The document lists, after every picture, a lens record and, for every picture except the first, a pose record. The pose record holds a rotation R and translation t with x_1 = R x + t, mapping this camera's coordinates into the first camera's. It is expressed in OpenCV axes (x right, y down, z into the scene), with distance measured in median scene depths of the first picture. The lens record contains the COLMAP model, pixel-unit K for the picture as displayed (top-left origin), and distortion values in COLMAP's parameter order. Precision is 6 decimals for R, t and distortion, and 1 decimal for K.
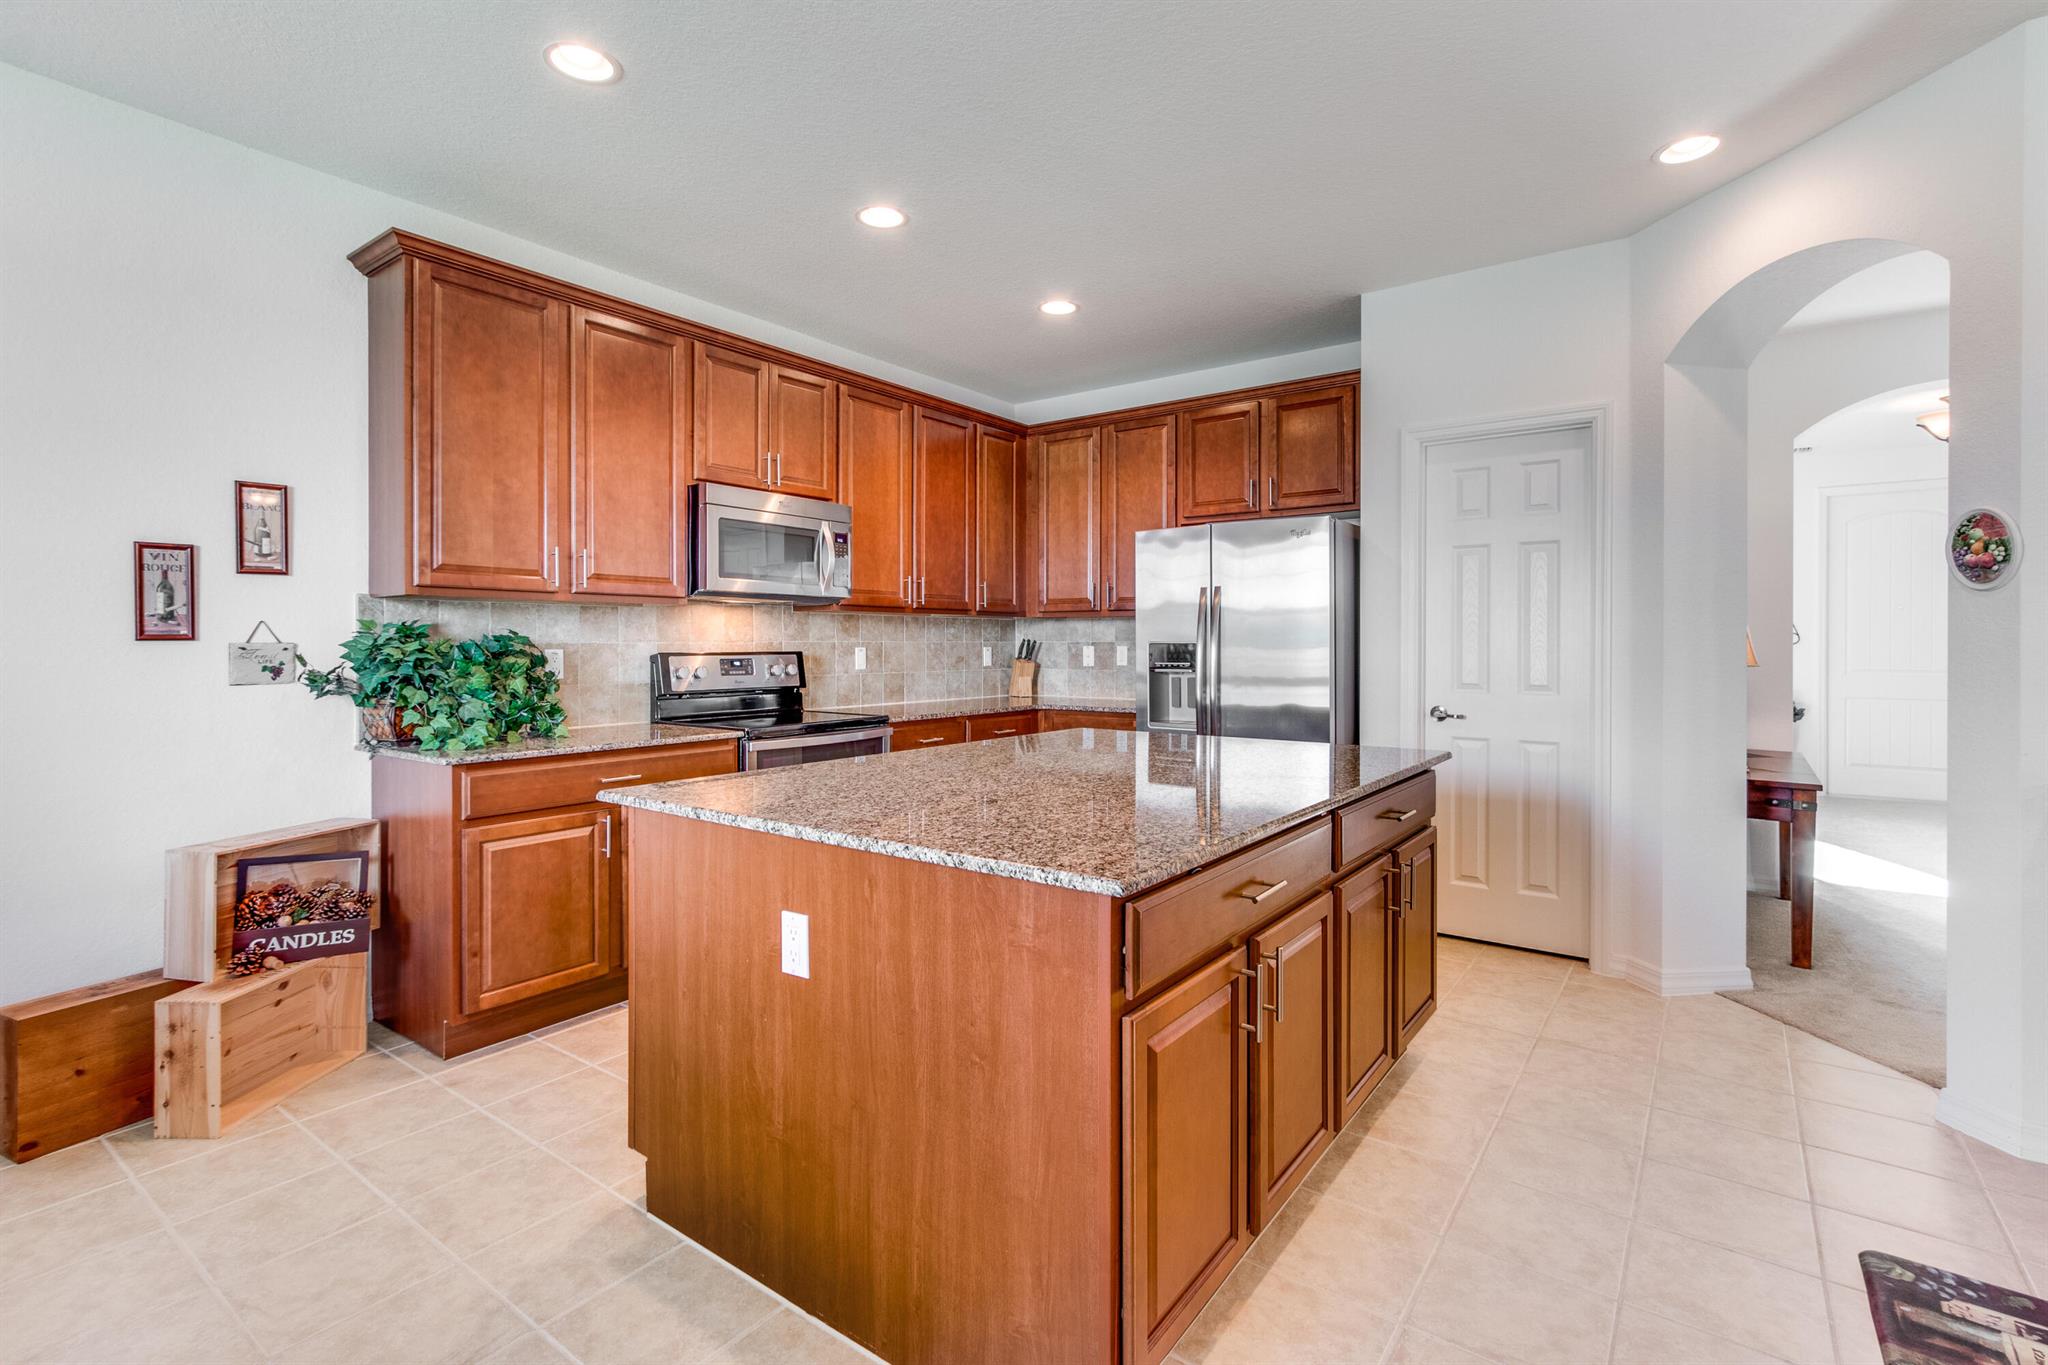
lens RADIAL K [[956.1, 0, 1023.5], [0, 956.1, 644.3], [0, 0, 1]] dist [-0.000992, -0.000219]
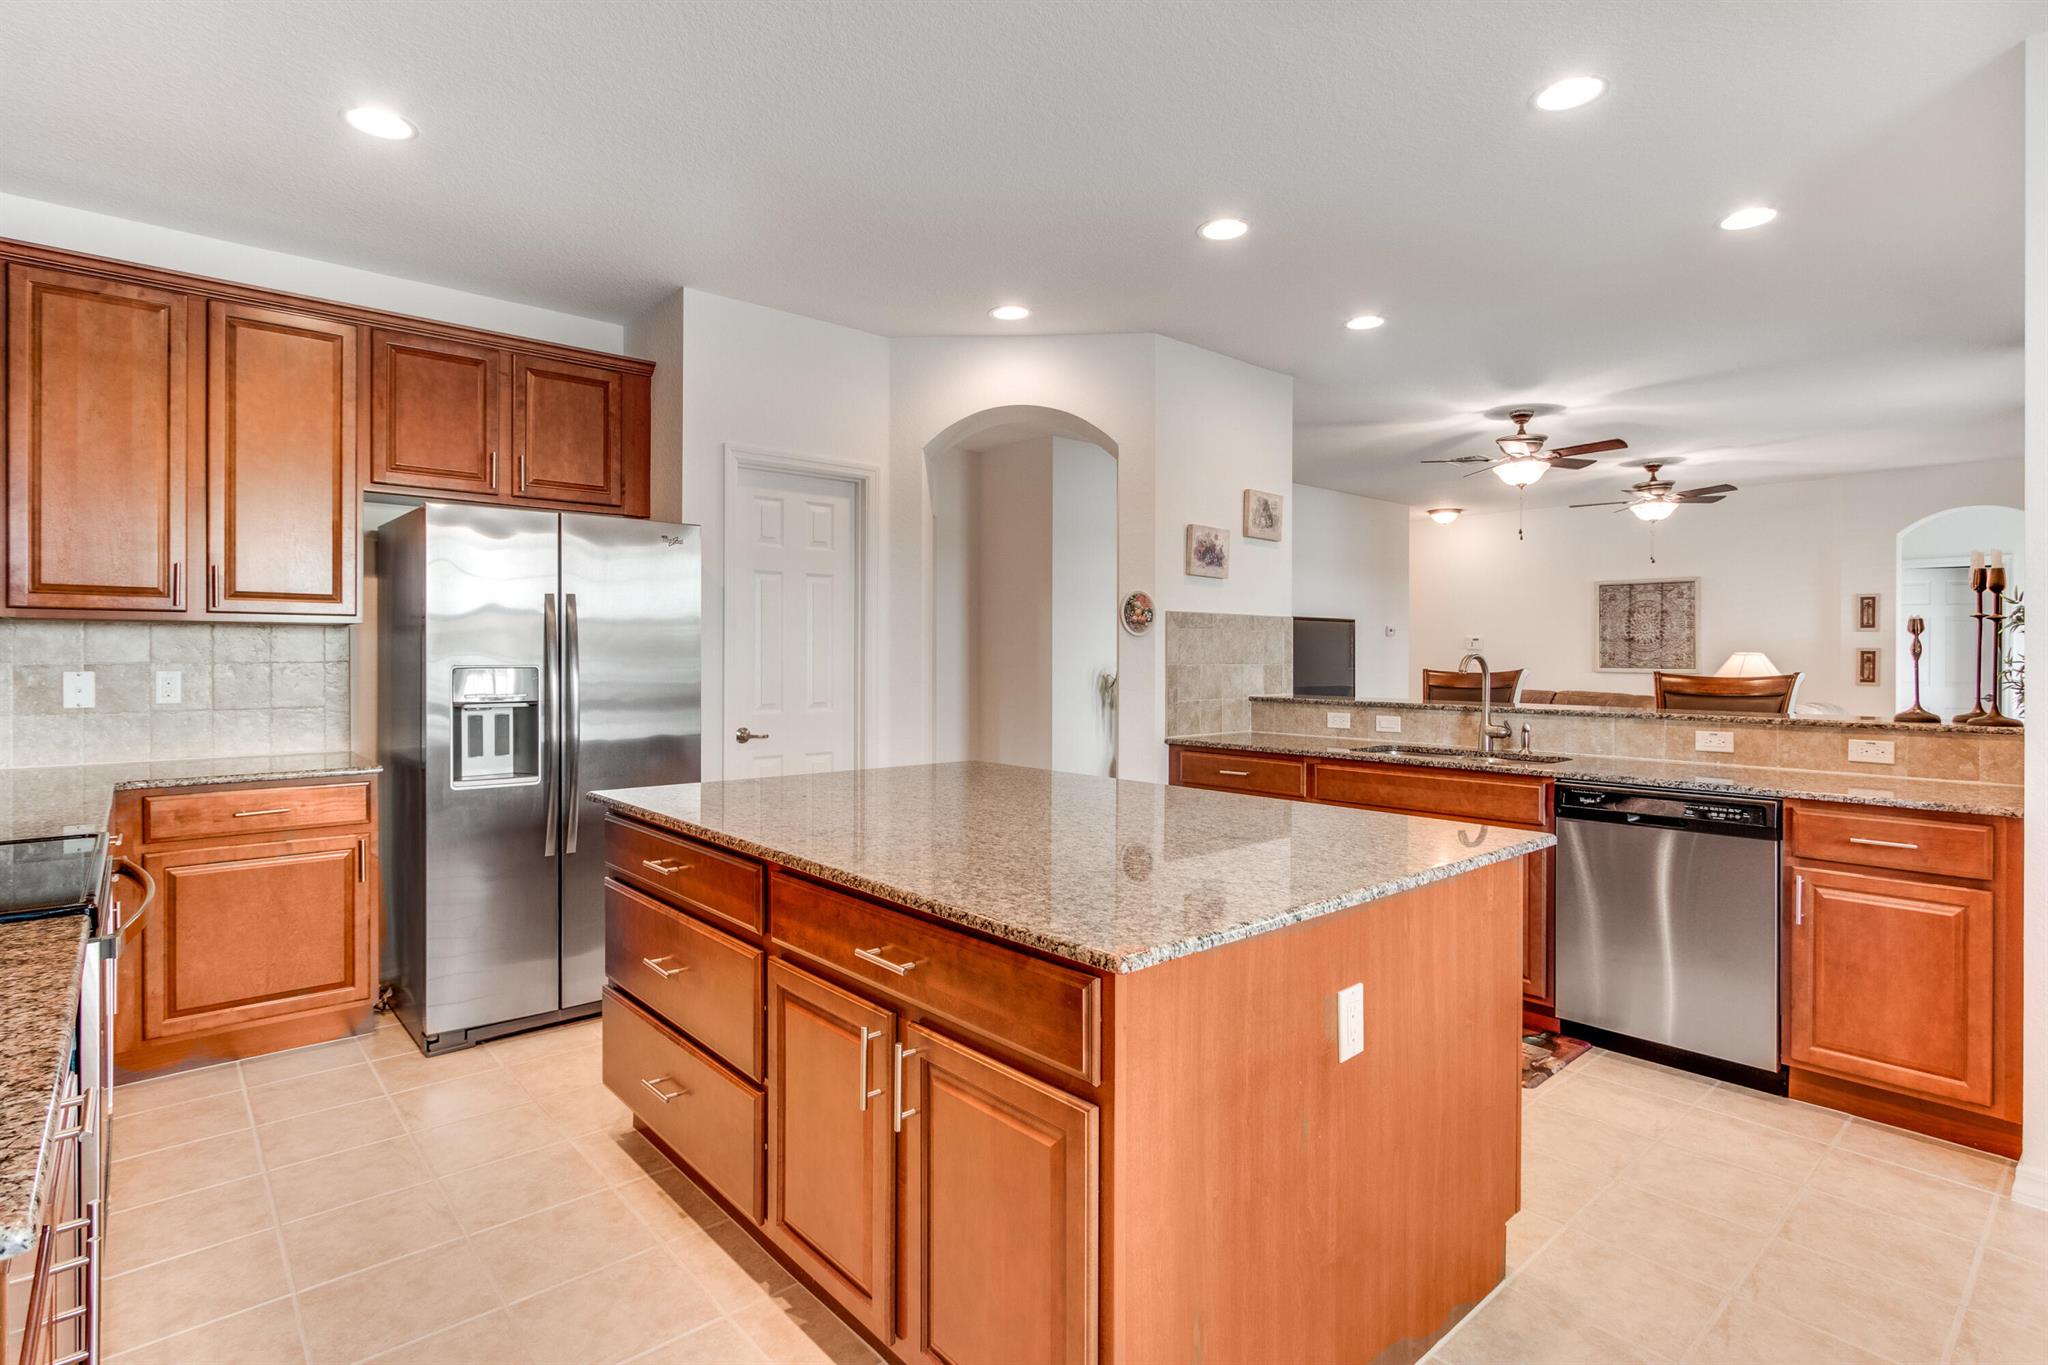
lens RADIAL K [[1007.8, 0, 1021.8], [0, 1007.8, 658.0], [0, 0, 1]] dist [-0.002783, -0.000574]
pose [[0.216298, -0.002220, 0.976325, -0.548882], [-0.001448, 0.999996, 0.002594, -0.012241], [-0.976326, -0.001975, 0.216293, 0.493327]]
